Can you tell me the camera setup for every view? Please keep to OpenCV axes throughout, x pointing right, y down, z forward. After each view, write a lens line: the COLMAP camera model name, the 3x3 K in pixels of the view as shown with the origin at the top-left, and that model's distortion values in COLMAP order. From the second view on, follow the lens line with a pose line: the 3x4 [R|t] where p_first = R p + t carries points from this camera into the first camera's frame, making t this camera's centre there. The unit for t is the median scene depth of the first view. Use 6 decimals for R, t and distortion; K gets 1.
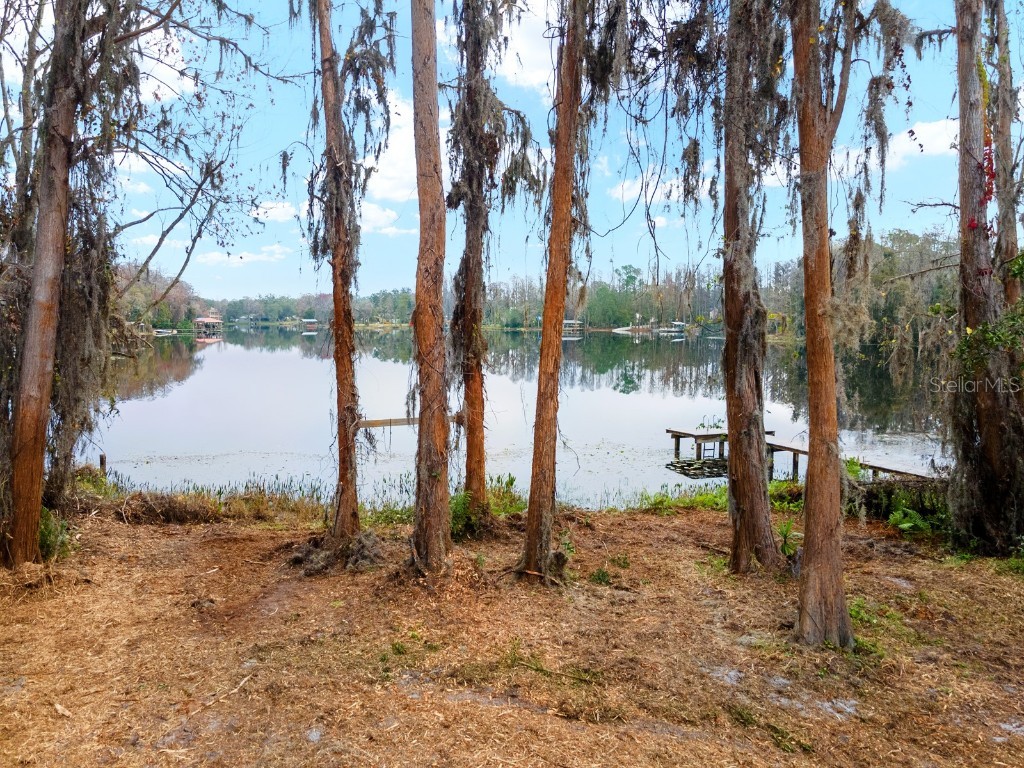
lens RADIAL K [[736.5, 0, 512.0], [0, 736.5, 384.0], [0, 0, 1]] dist [0.000494, 0.001012]
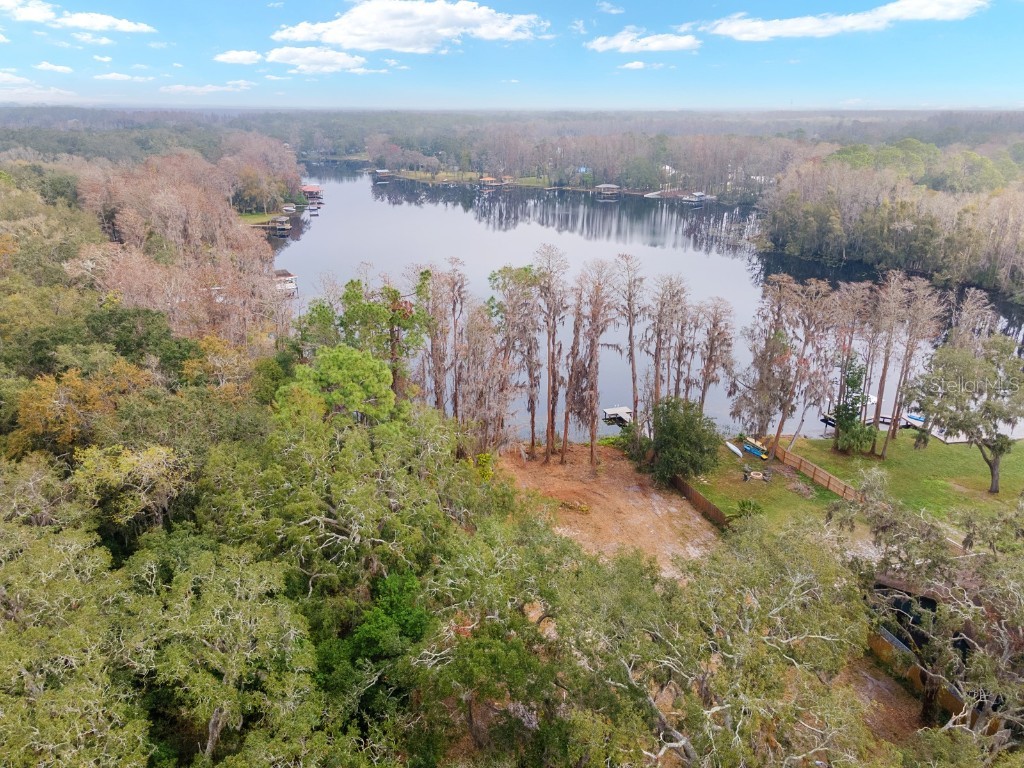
lens RADIAL K [[736.5, 0, 512.0], [0, 736.5, 384.0], [0, 0, 1]] dist [0.000494, 0.001012]
pose [[0.998216, 0.020074, -0.056223, -0.048323], [-0.004167, 0.962907, 0.269801, -1.695168], [0.059554, -0.269086, 0.961273, -4.014303]]
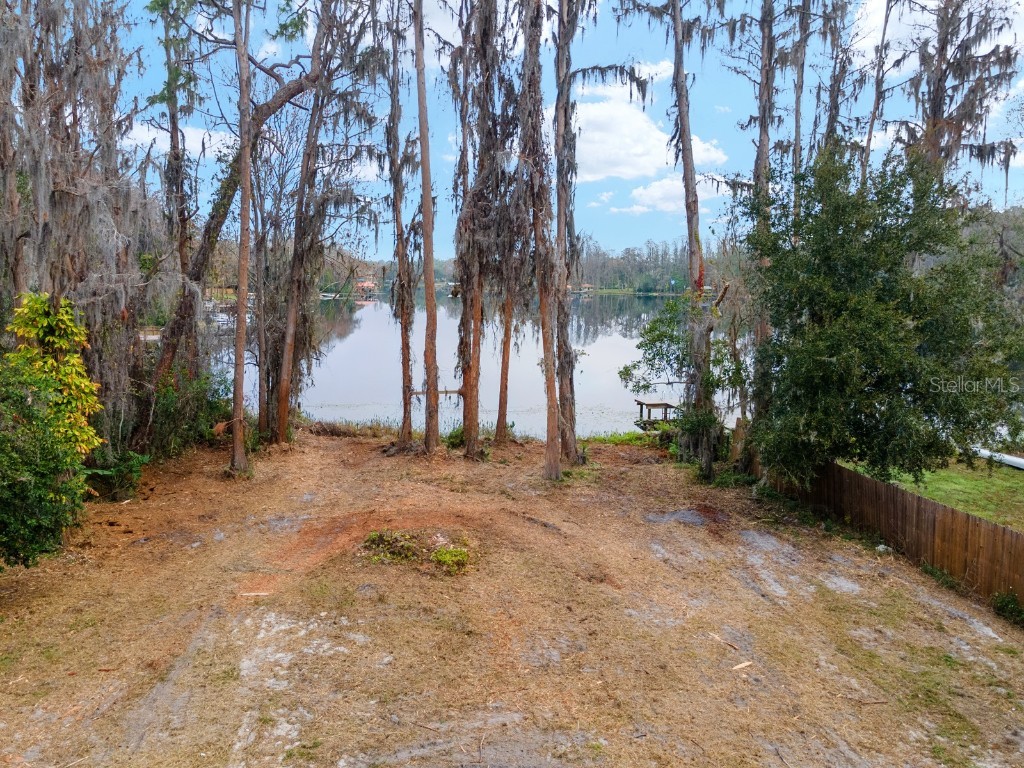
lens RADIAL K [[736.5, 0, 512.0], [0, 736.5, 384.0], [0, 0, 1]] dist [0.000494, 0.001012]
pose [[0.980429, 0.032741, -0.194130, 0.432822], [-0.021833, 0.998074, 0.058068, -0.090938], [0.195658, -0.052693, 0.979256, -0.938035]]
